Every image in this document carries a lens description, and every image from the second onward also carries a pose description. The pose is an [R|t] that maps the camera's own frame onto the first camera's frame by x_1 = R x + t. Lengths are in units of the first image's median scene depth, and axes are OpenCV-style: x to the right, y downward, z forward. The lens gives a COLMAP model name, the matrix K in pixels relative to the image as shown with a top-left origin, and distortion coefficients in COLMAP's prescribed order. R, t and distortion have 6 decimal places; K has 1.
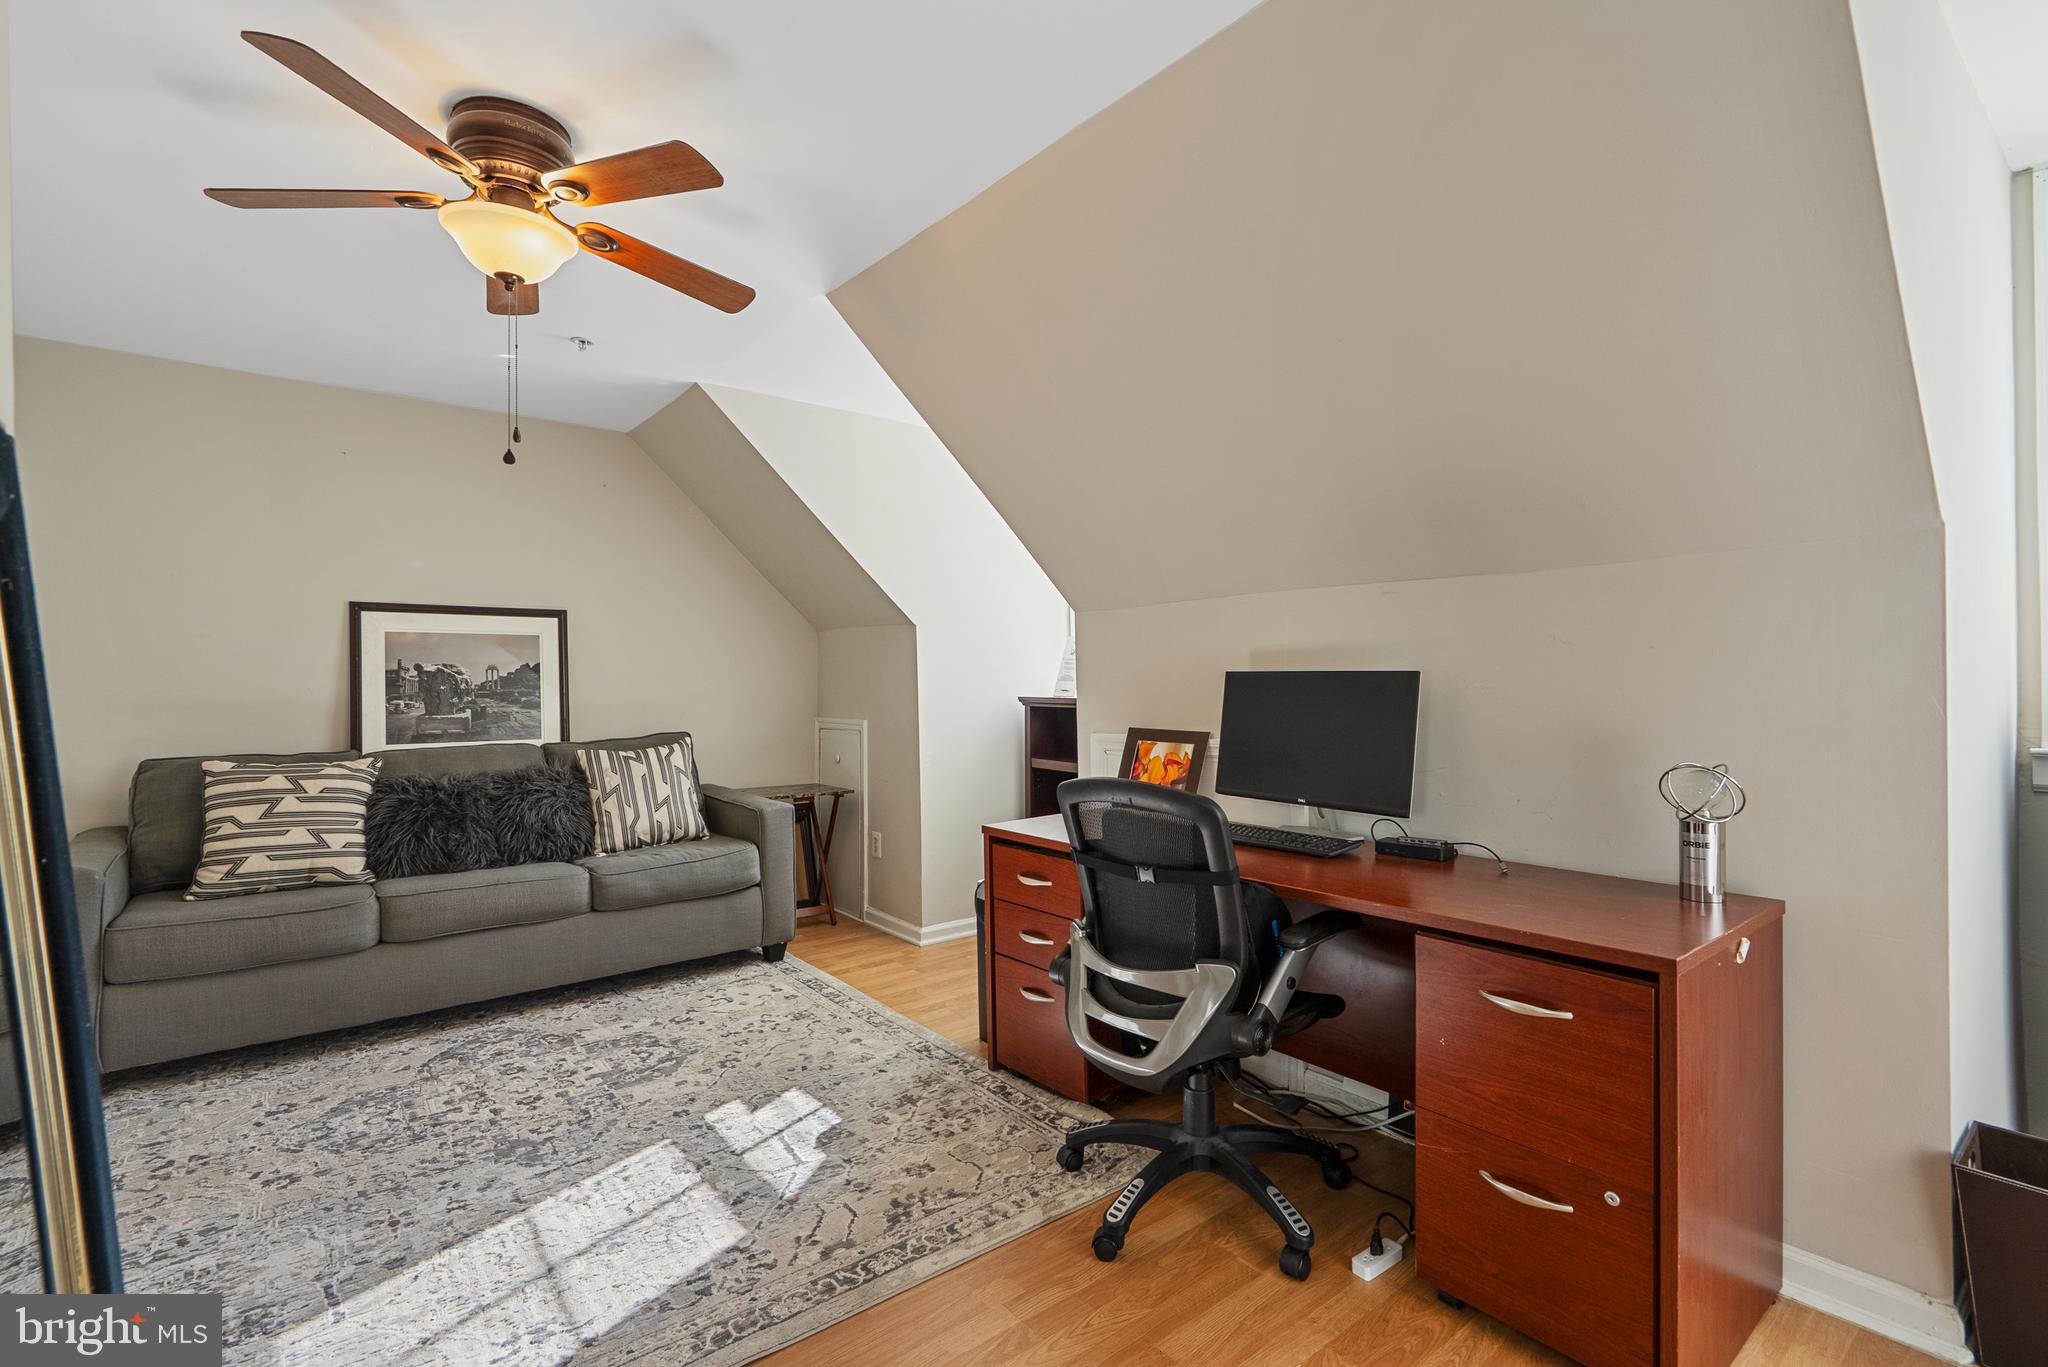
lens RADIAL K [[945.5, 0, 1004.0], [0, 945.5, 680.2], [0, 0, 1]] dist [-0.003318, 0.004087]
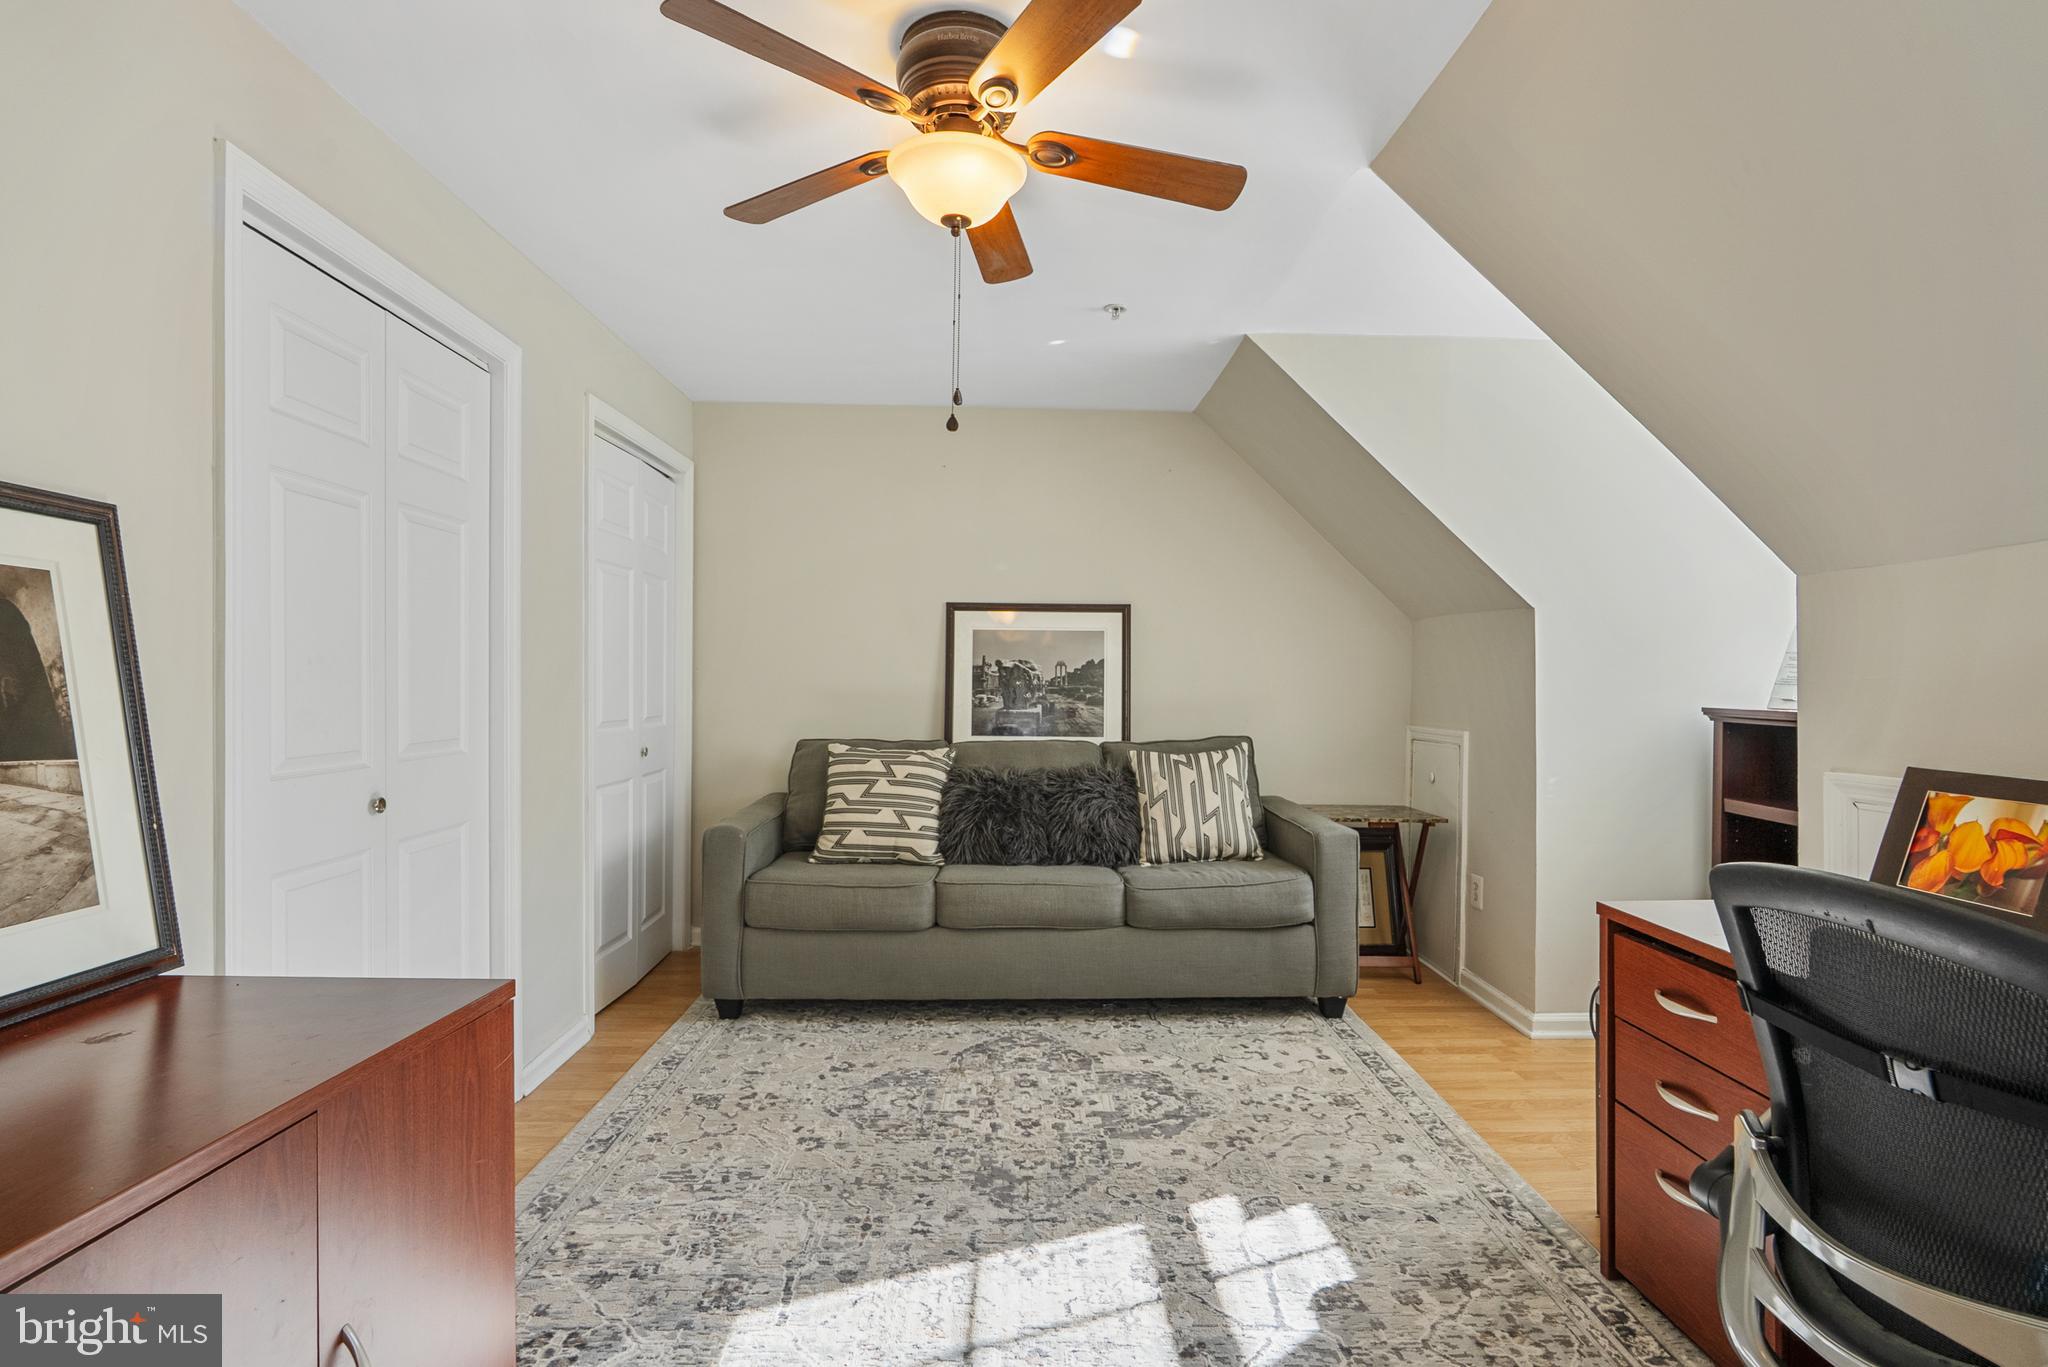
lens RADIAL K [[945.5, 0, 1037.9], [0, 945.5, 688.8], [0, 0, 1]] dist [-0.003318, 0.004087]
pose [[0.803237, 0.017197, -0.595412, 0.053381], [-0.012054, 0.999848, 0.012617, 0.001121], [0.595538, -0.002958, 0.803322, 0.237346]]
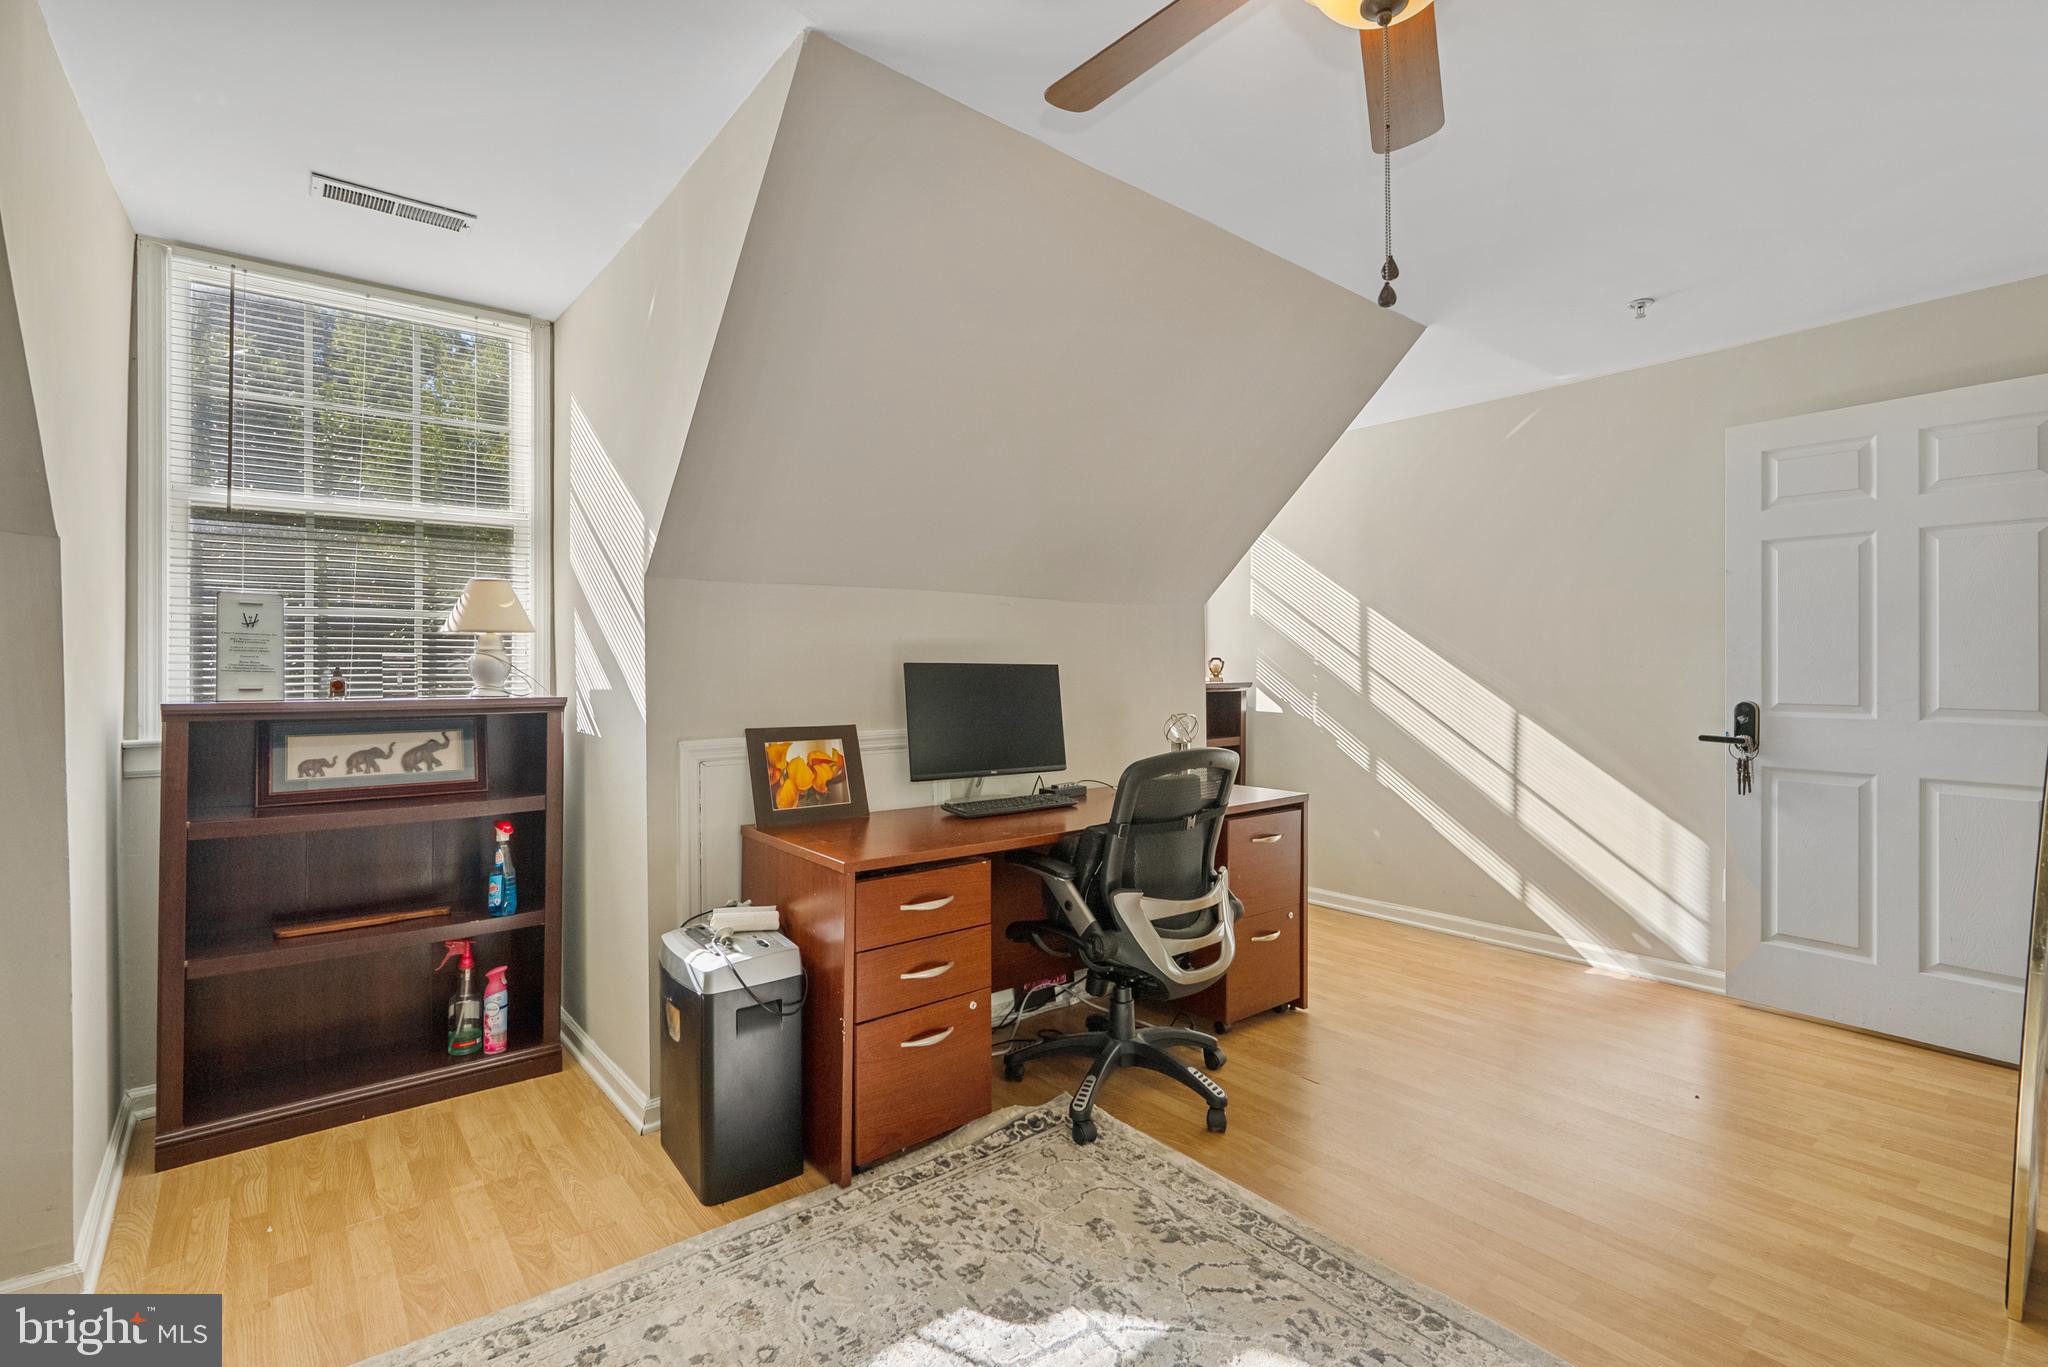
lens RADIAL K [[945.5, 0, 1037.5], [0, 945.5, 670.8], [0, 0, 1]] dist [-0.003318, 0.004087]
pose [[-0.042002, 0.009547, 0.999072, -0.769691], [0.001019, 0.999954, -0.009513, 0.009415], [-0.999117, 0.000619, -0.042010, 0.873637]]
